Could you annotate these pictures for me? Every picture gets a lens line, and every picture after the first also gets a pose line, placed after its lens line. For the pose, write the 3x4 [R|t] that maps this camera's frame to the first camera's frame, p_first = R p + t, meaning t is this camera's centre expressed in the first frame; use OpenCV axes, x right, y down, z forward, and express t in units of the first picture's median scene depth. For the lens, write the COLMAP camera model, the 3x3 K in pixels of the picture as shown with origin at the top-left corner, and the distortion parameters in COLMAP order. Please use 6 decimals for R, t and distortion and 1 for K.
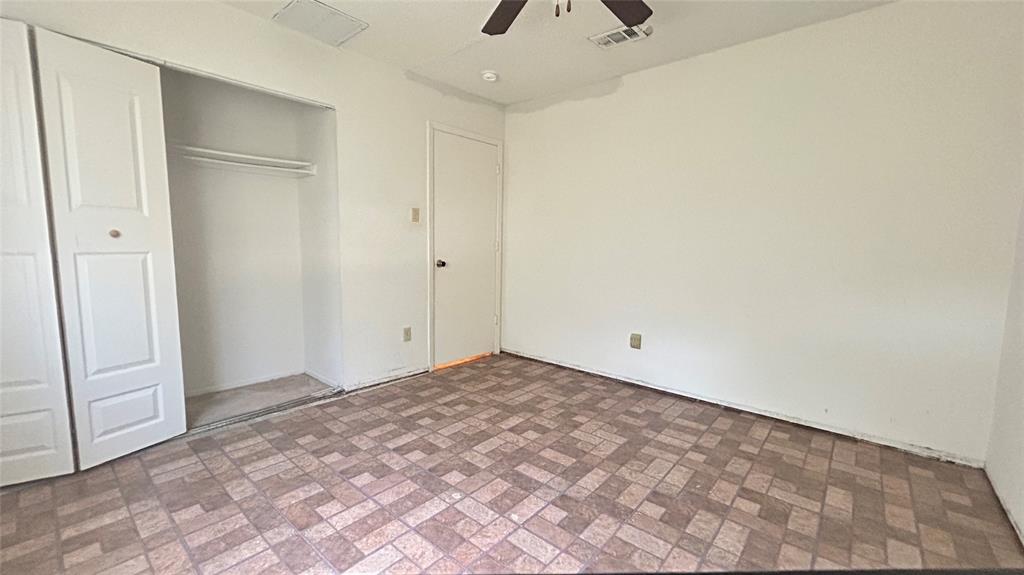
lens RADIAL K [[414.9, 0, 510.3], [0, 414.9, 287.7], [0, 0, 1]] dist [0.000408, 0.000147]
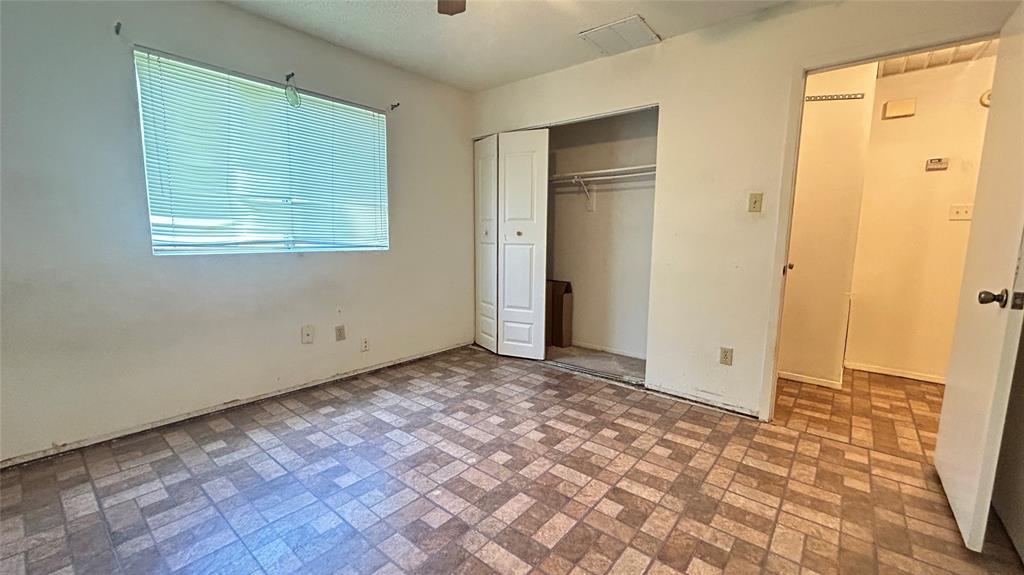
lens RADIAL K [[414.9, 0, 510.7], [0, 414.9, 288.0], [0, 0, 1]] dist [0.000408, 0.000147]
pose [[0.023612, 0.115103, -0.993073, 0.707376], [-0.119310, 0.986575, 0.111513, -0.075697], [0.992576, 0.115850, 0.037028, 0.758218]]
